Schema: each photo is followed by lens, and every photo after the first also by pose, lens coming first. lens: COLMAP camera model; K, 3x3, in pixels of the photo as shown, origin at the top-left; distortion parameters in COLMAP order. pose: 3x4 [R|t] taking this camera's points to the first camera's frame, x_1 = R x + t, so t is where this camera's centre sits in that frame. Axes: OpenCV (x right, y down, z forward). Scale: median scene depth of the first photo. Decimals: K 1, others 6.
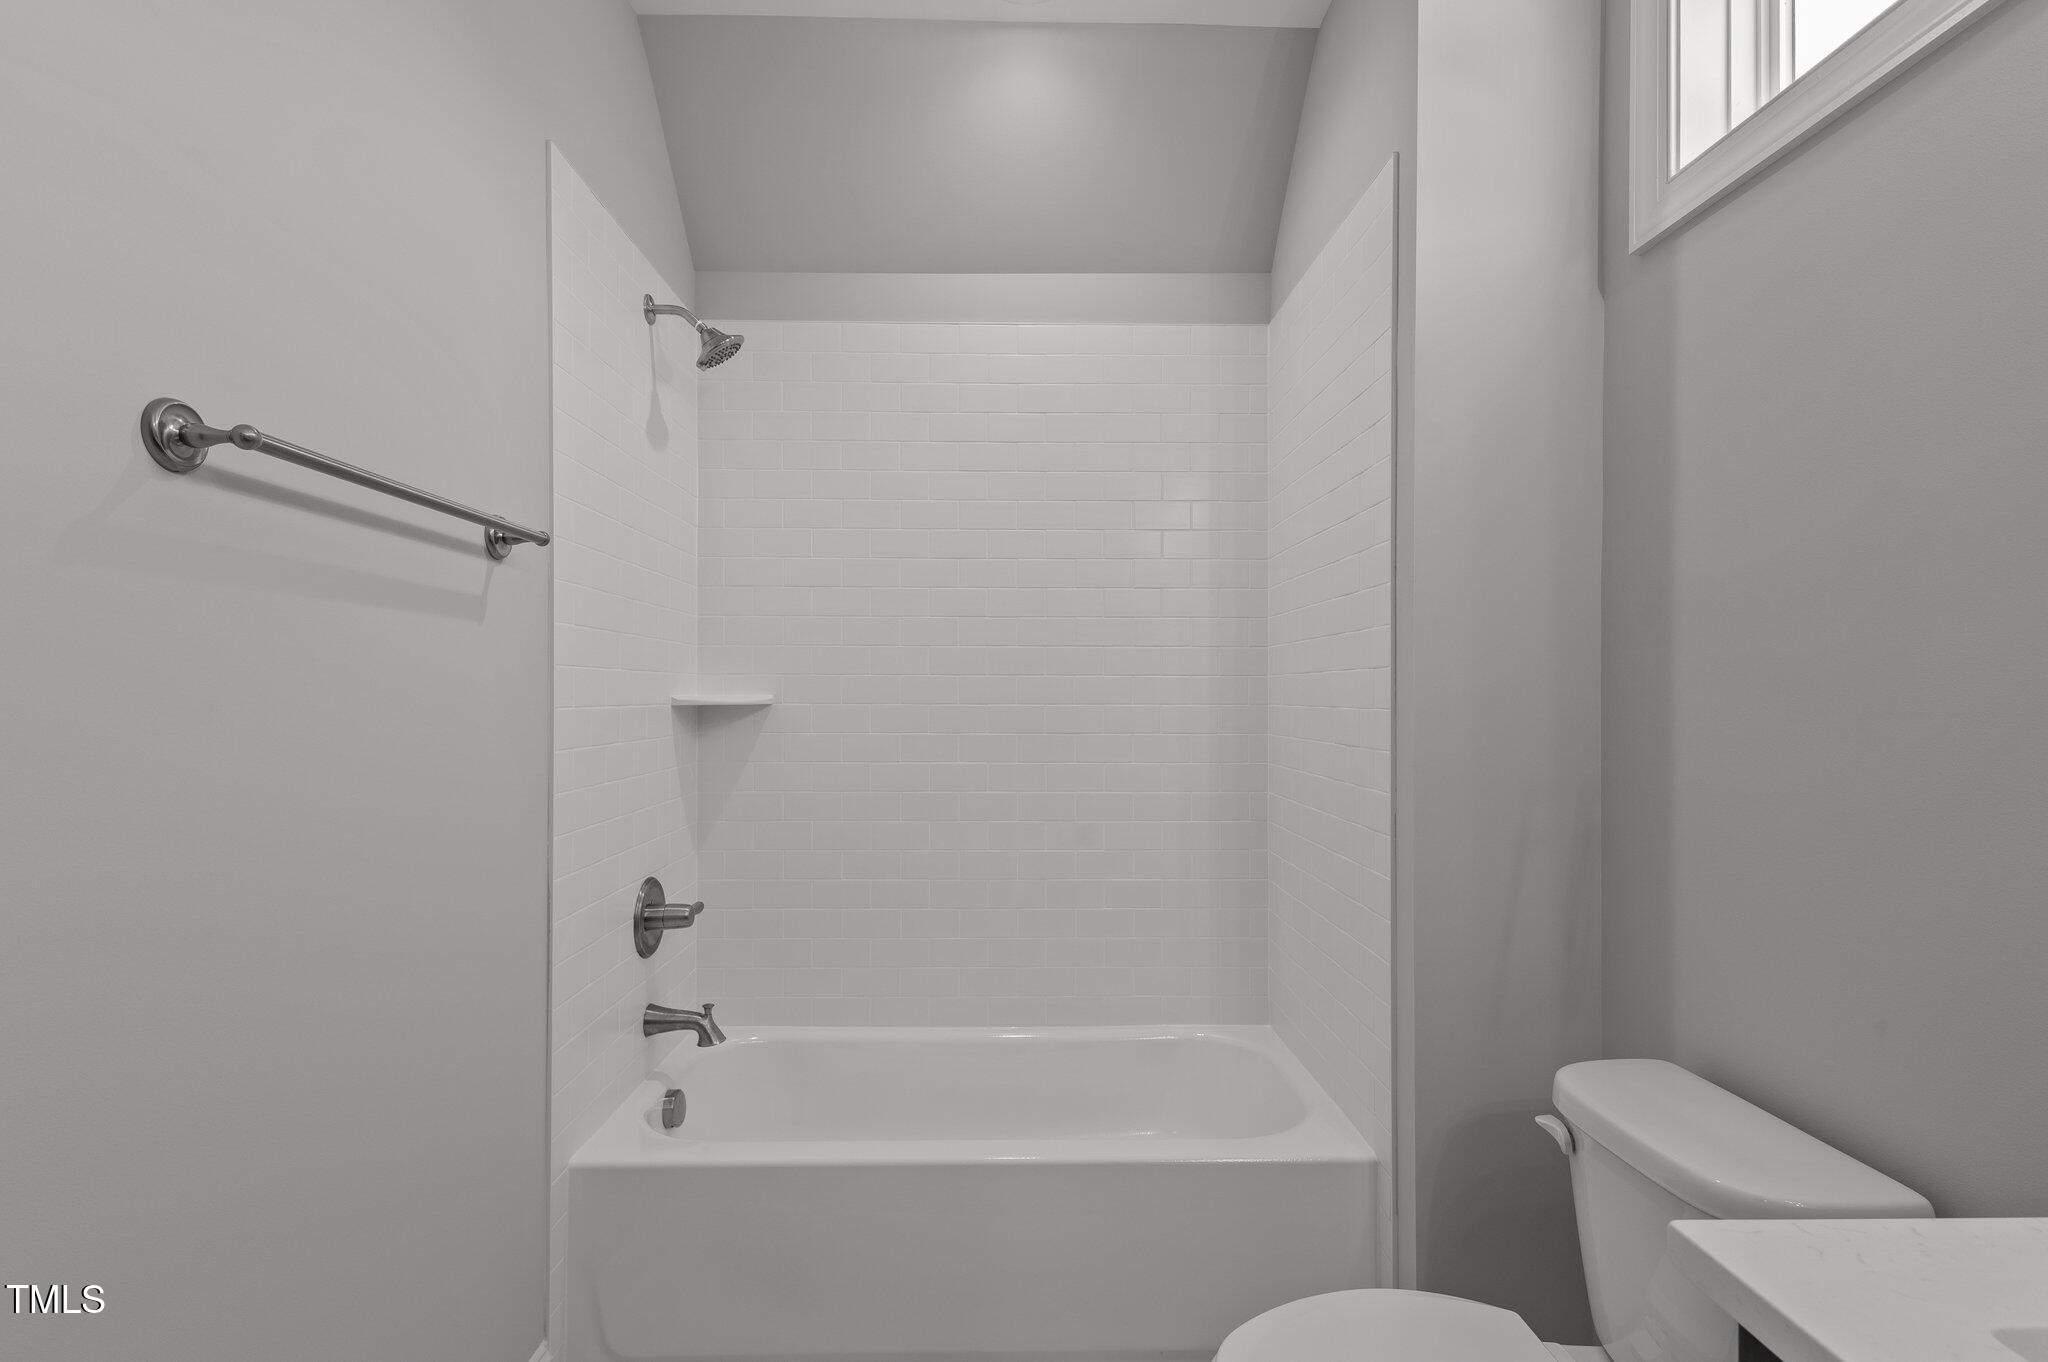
lens RADIAL K [[983.8, 0, 1021.5], [0, 983.8, 700.7], [0, 0, 1]] dist [-0.000407, -0.000186]
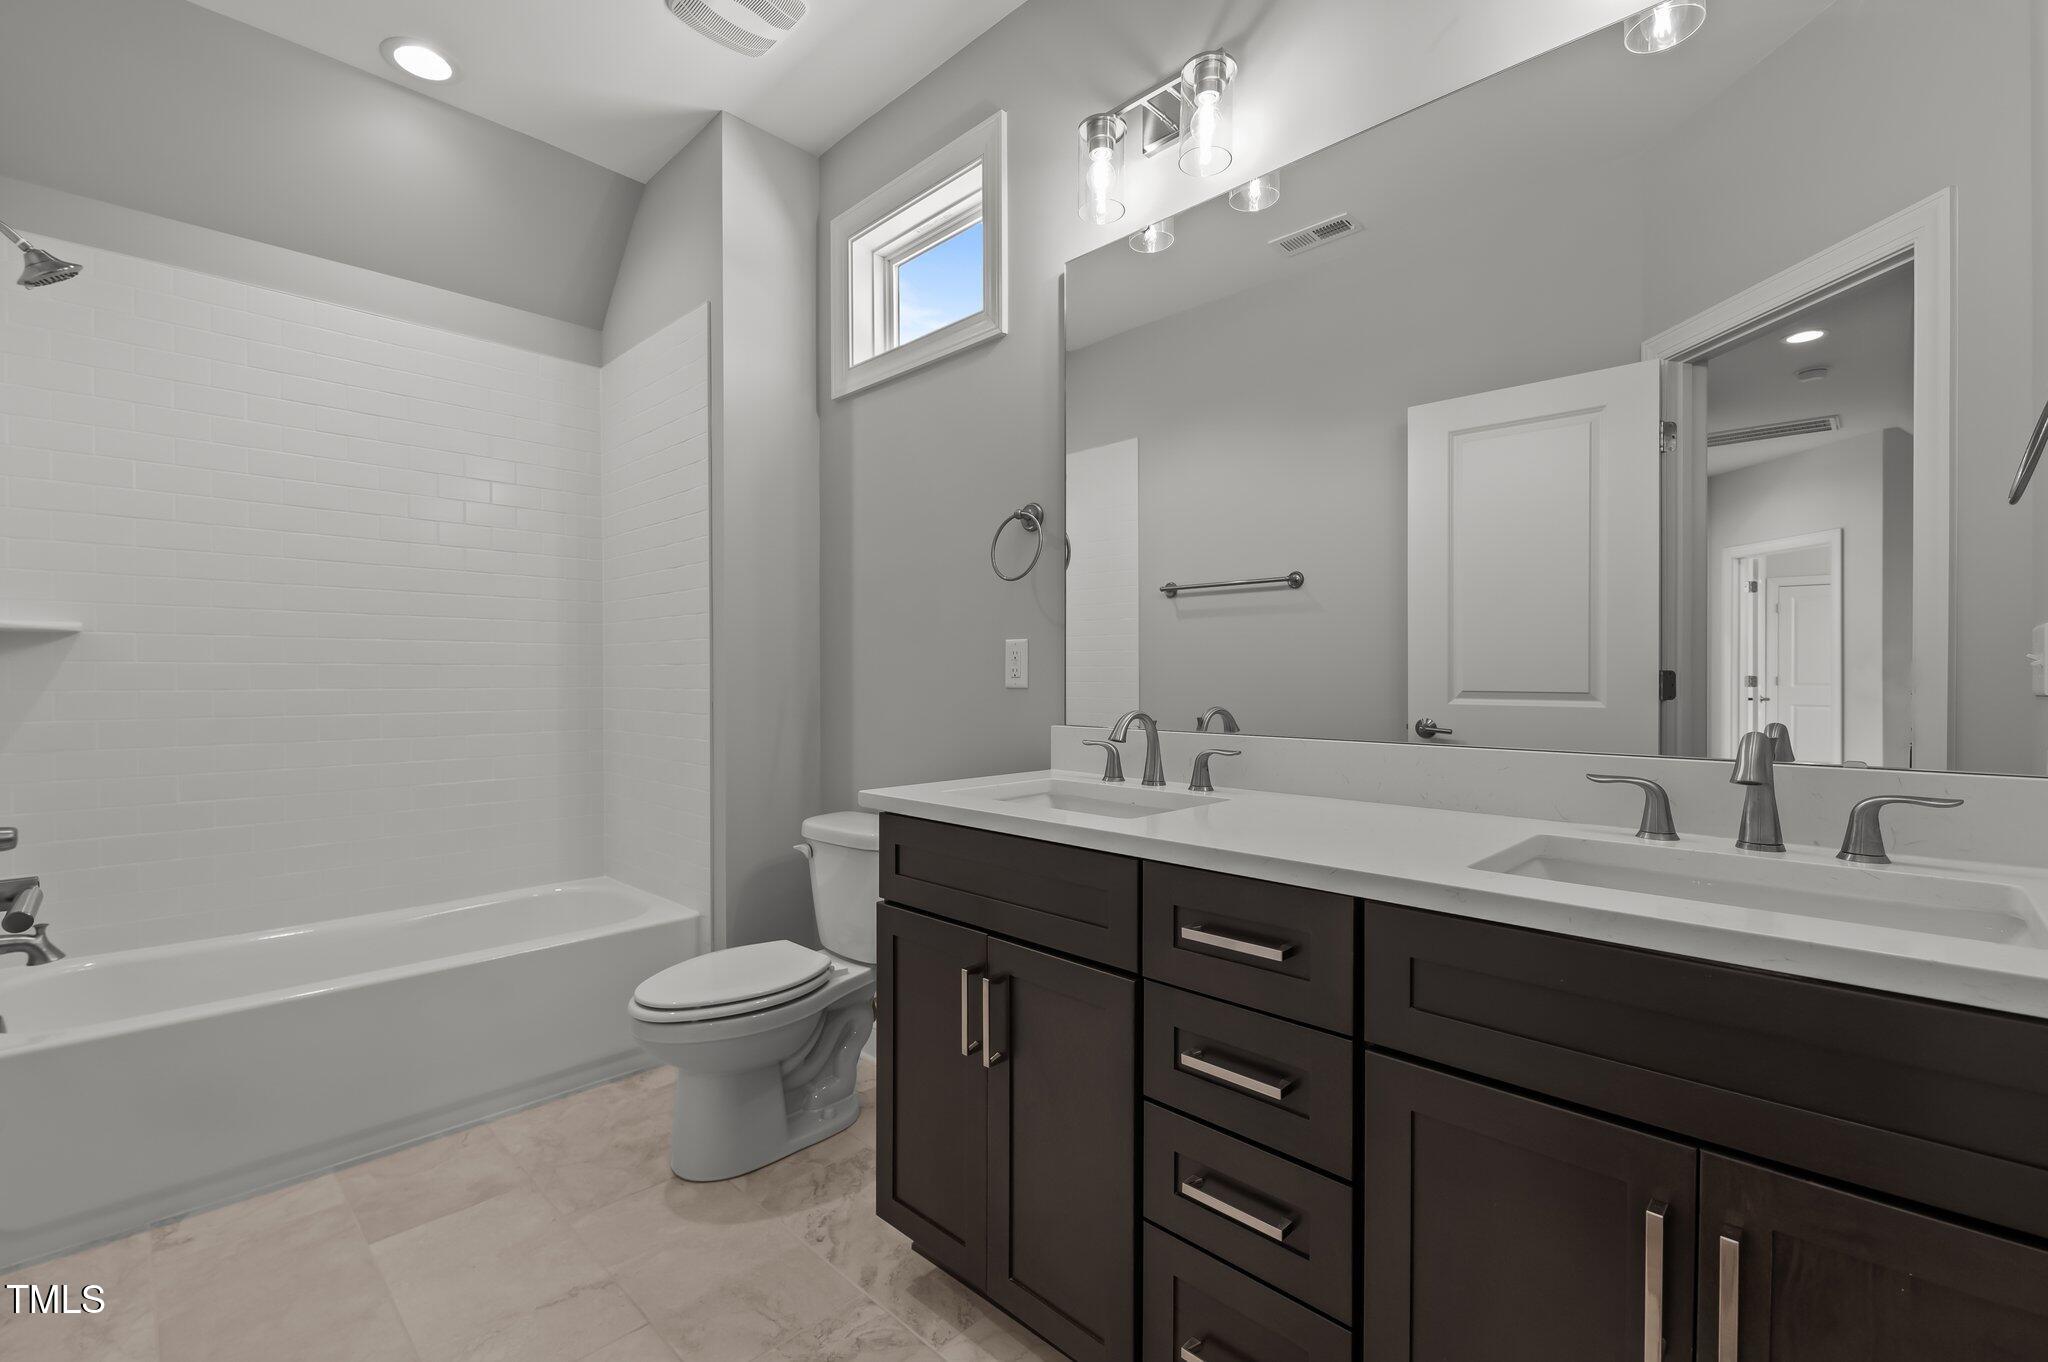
lens RADIAL K [[886.9, 0, 1021.1], [0, 886.9, 684.5], [0, 0, 1]] dist [0.013890, -0.010377]
pose [[0.712575, -0.008304, 0.701547, -0.247266], [0.005051, 0.999965, 0.006706, 0.066060], [-0.701578, -0.001235, 0.712592, -0.361700]]
